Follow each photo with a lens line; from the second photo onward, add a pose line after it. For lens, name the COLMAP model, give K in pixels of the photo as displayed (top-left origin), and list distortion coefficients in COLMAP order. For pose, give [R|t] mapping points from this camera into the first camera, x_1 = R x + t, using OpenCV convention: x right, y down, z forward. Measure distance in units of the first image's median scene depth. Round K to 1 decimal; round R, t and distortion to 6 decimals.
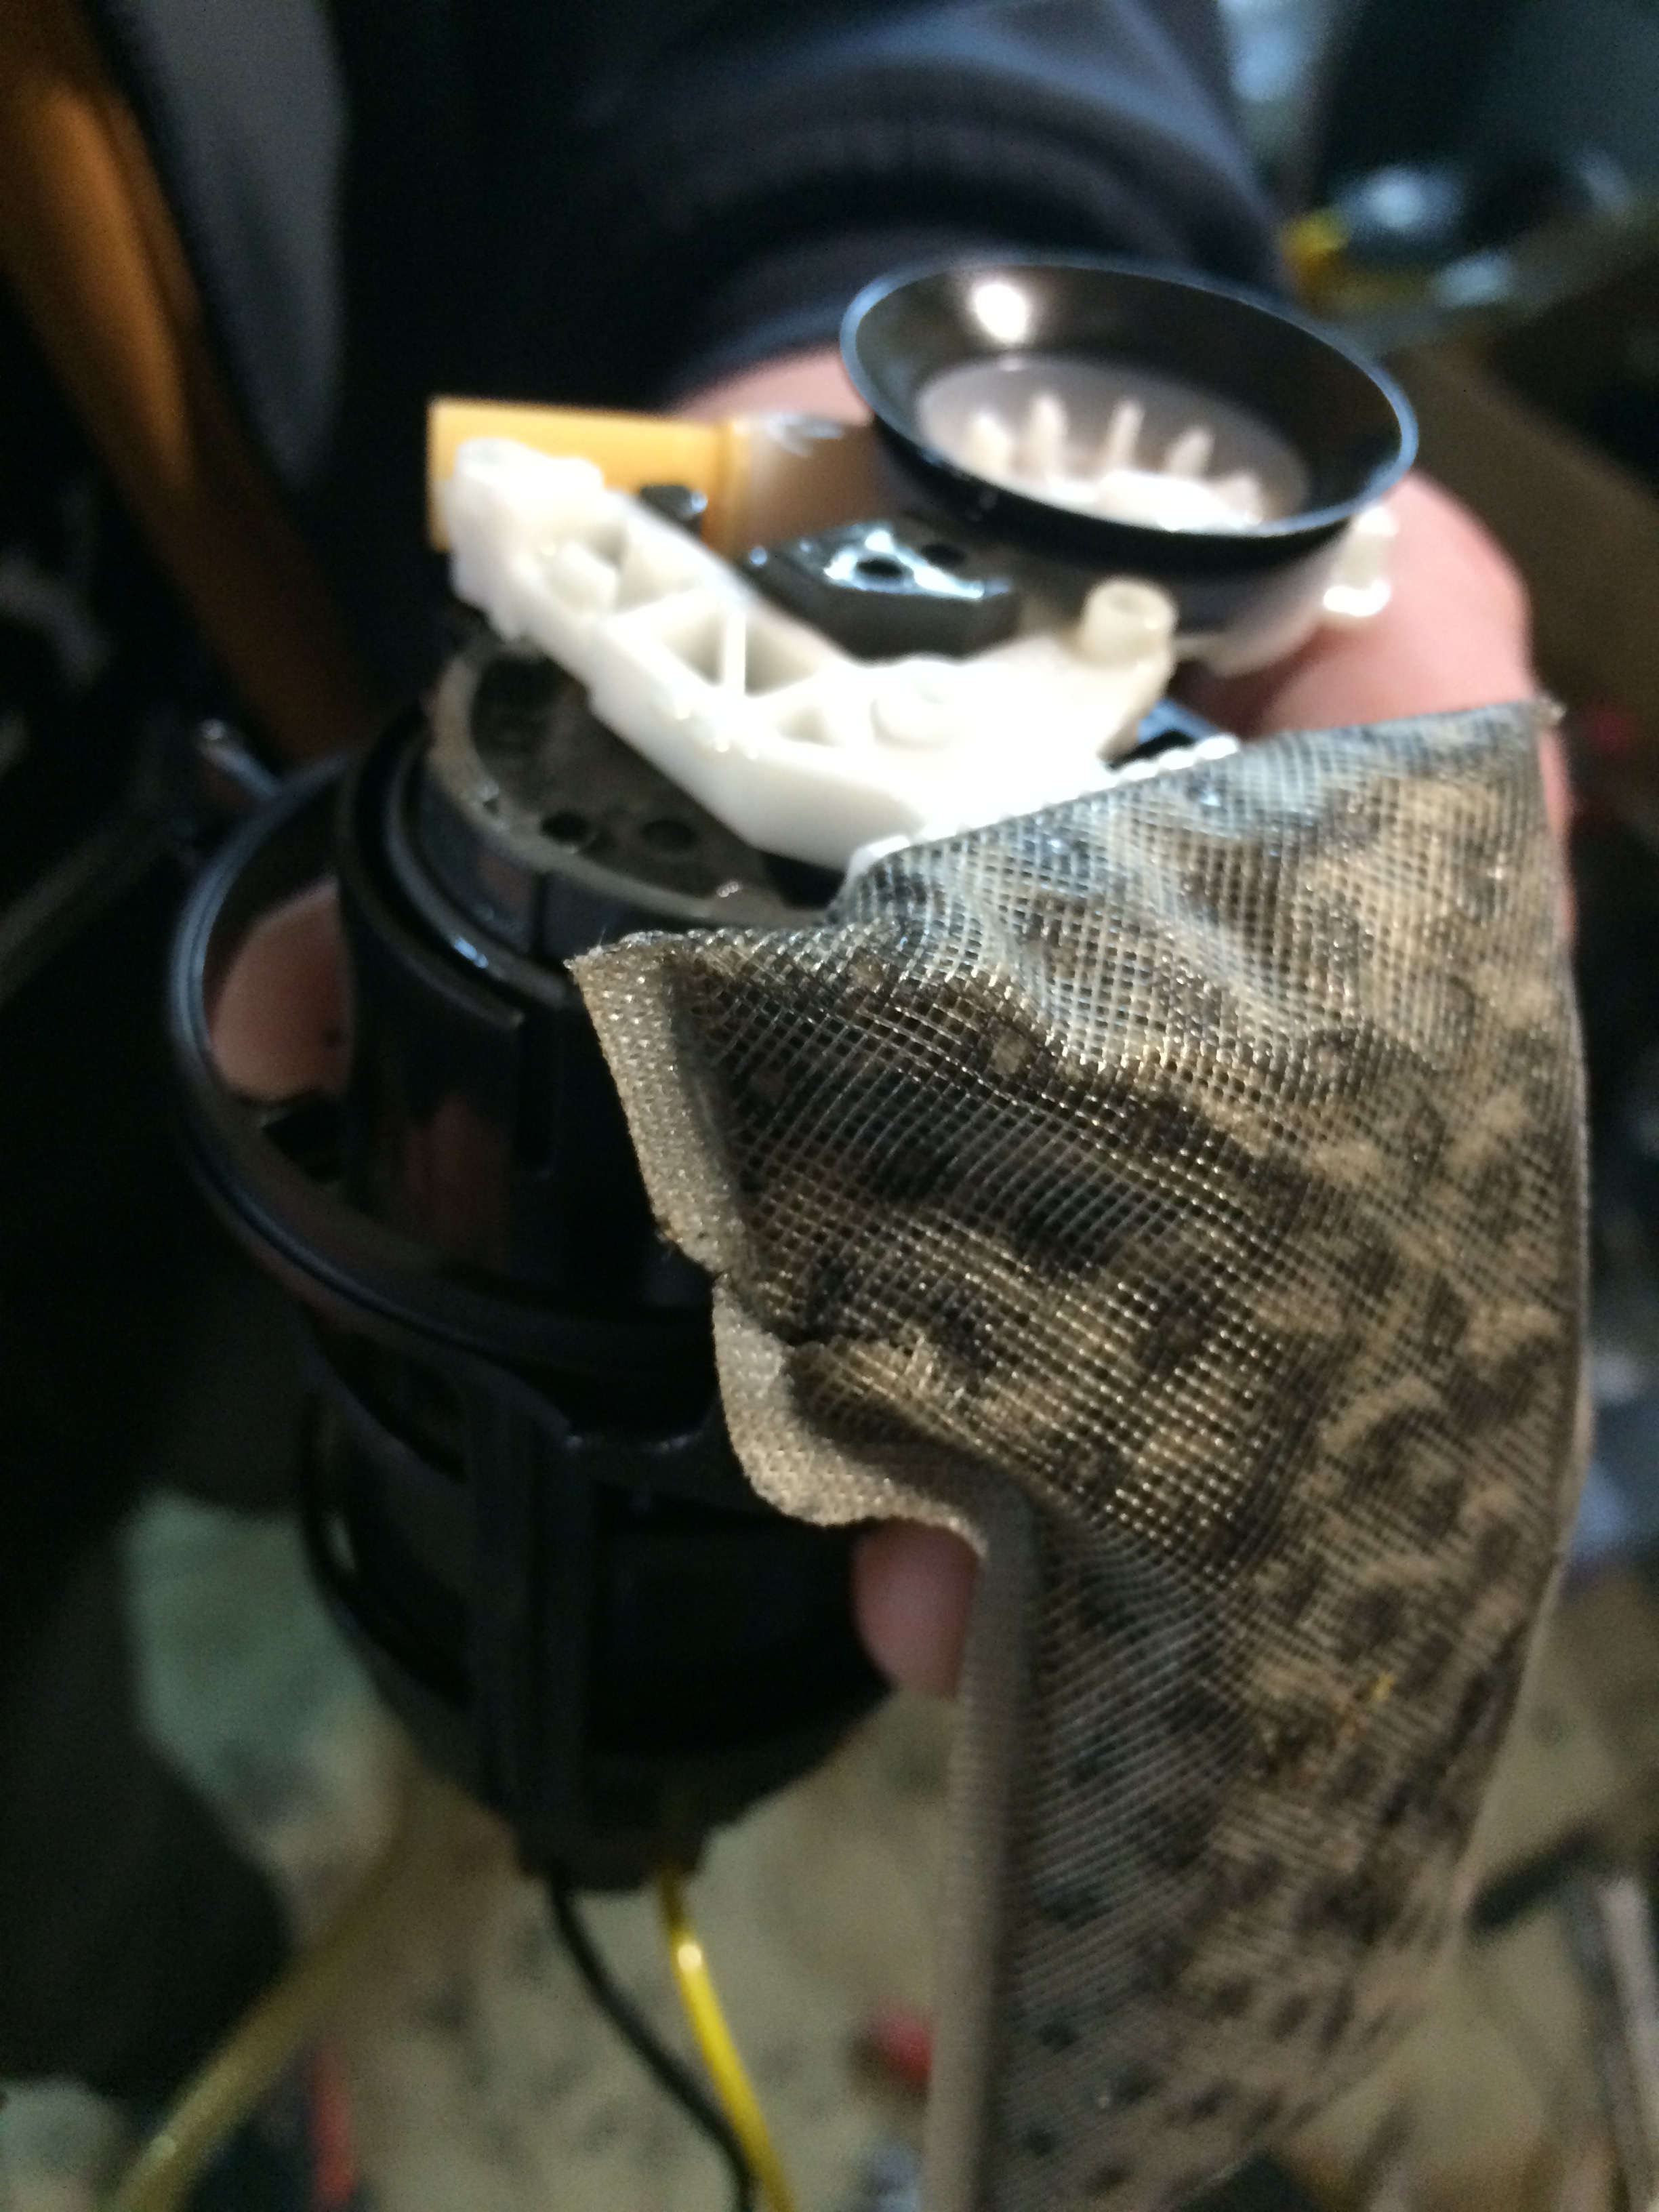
lens RADIAL K [[2065.1, 0, 829.5], [0, 2065.1, 1106.0], [0, 0, 1]] dist [0.051435, 0.002063]
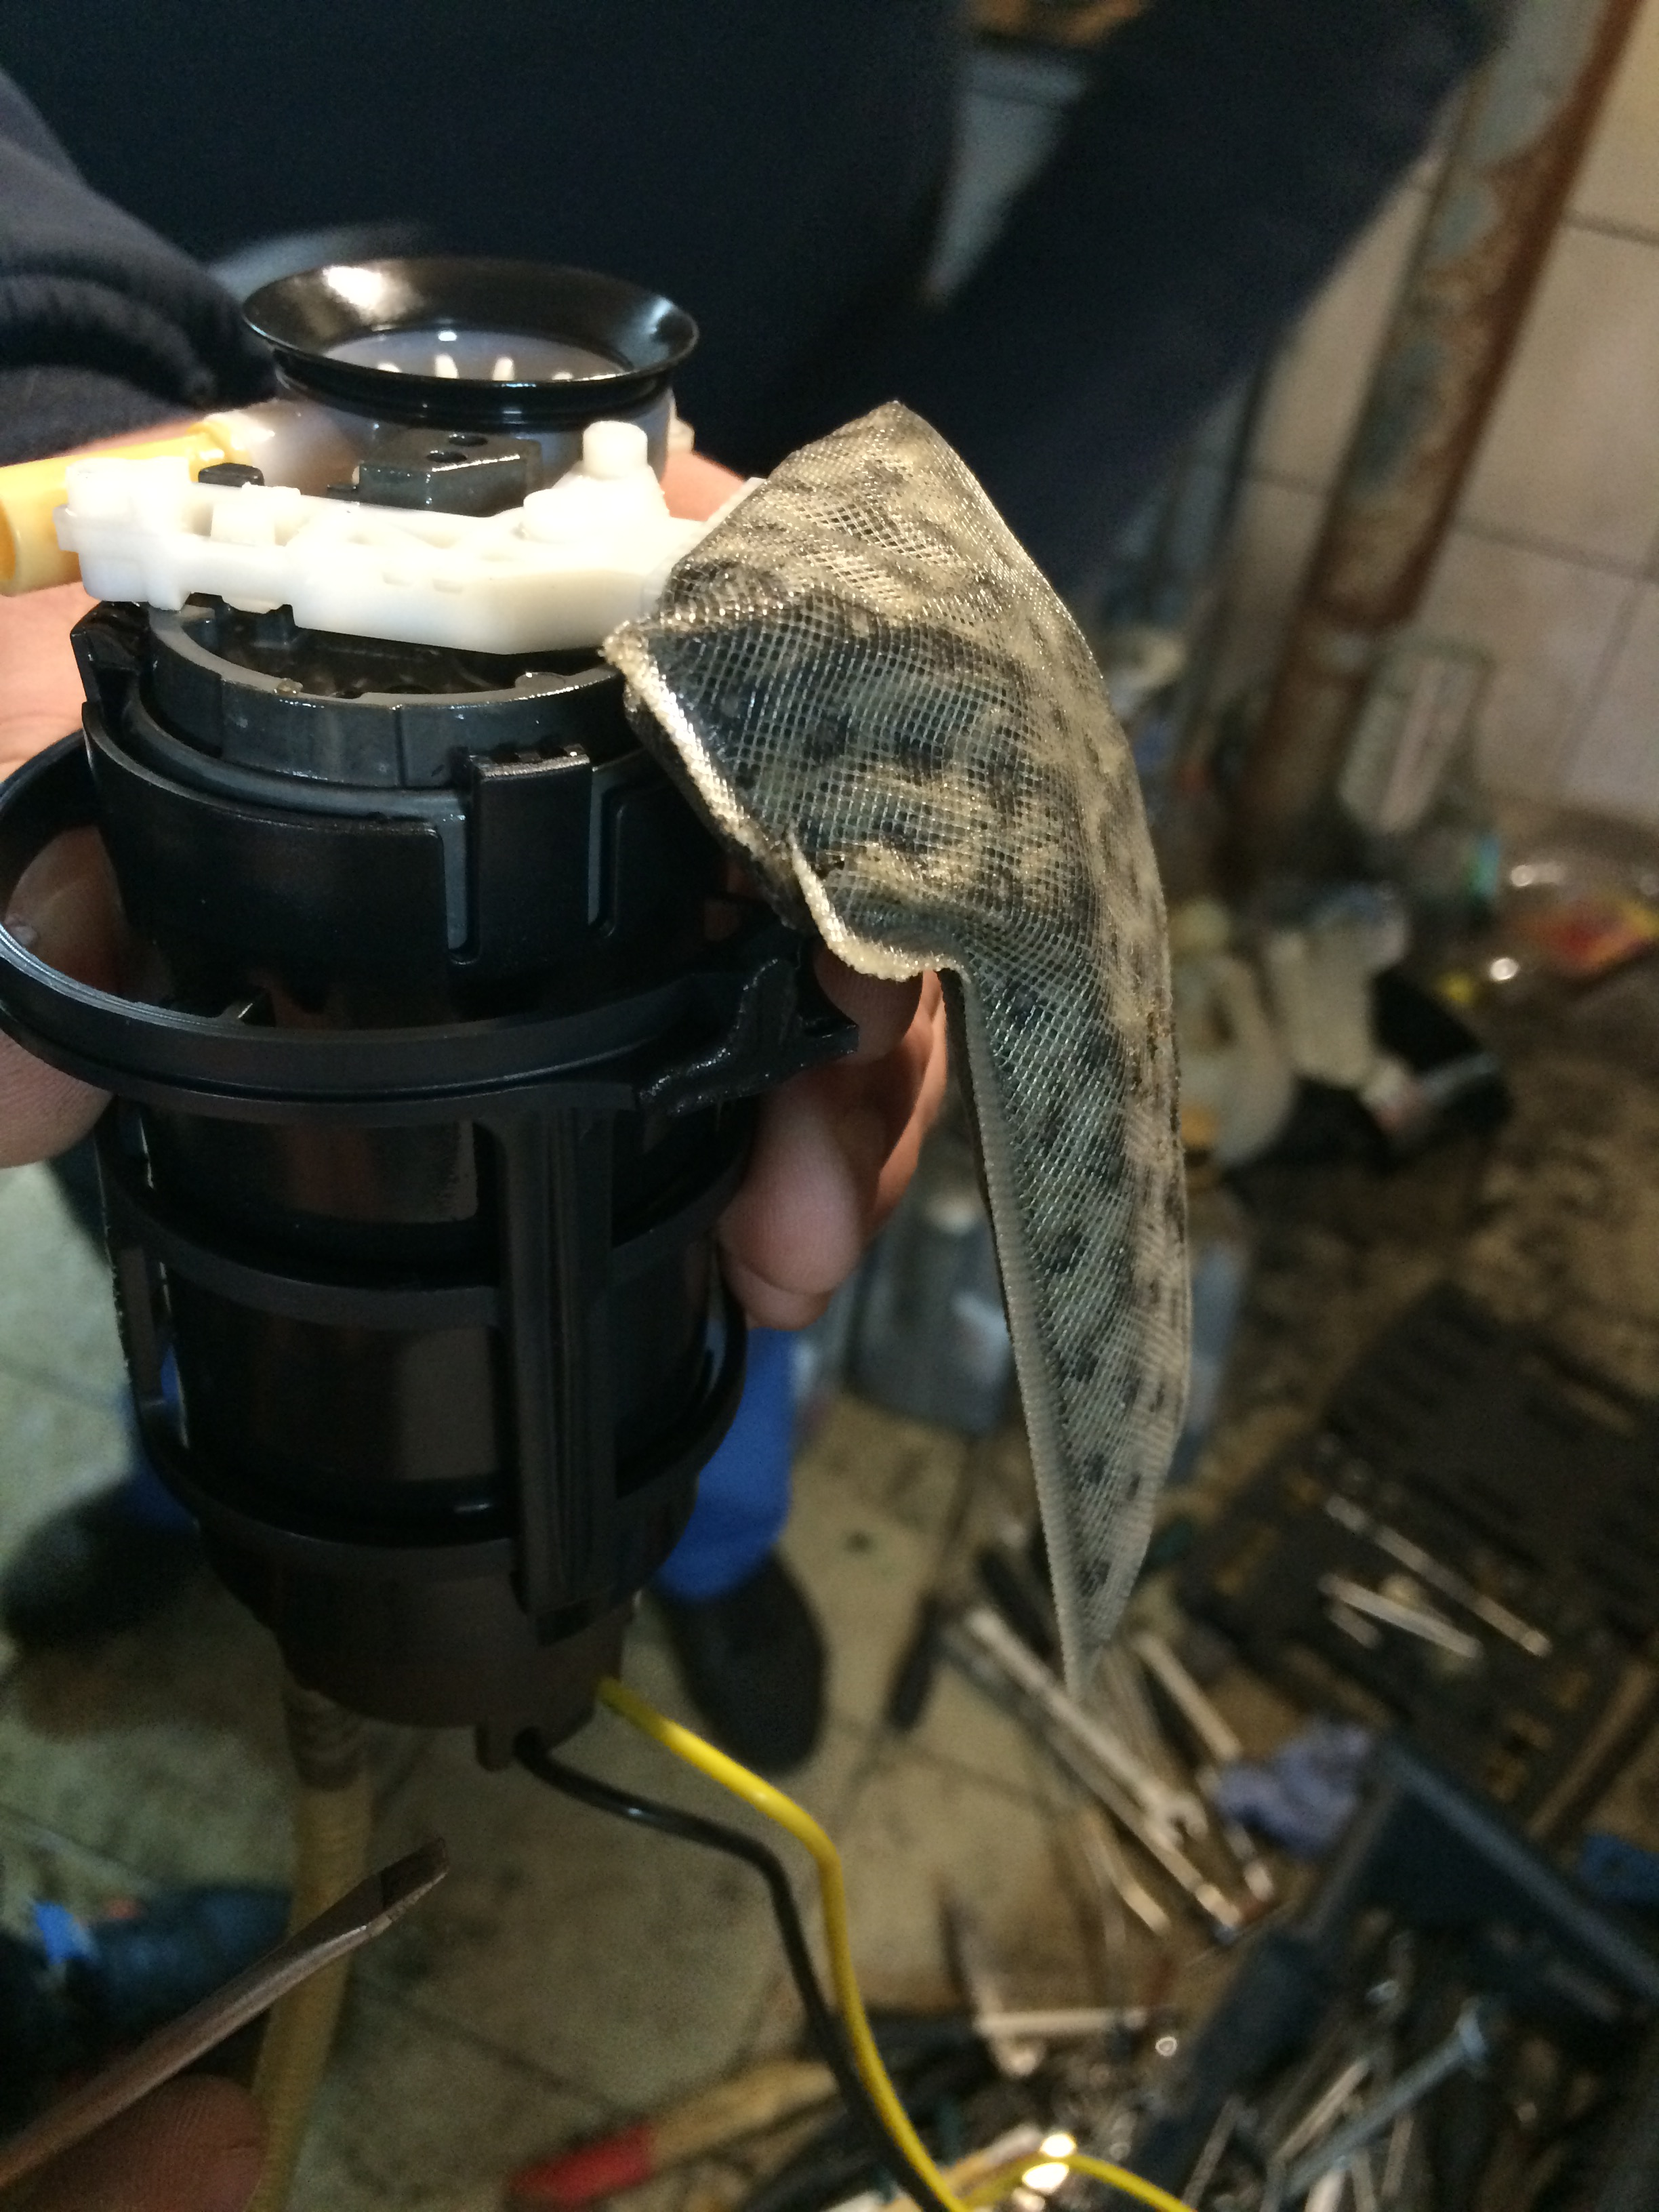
lens RADIAL K [[2065.1, 0, 829.5], [0, 2065.1, 1106.0], [0, 0, 1]] dist [0.051435, 0.002063]
pose [[0.750865, -0.422527, 0.507615, -0.775815], [0.475235, 0.879381, 0.029008, 0.209966], [-0.458643, 0.219455, 0.861096, -0.167317]]
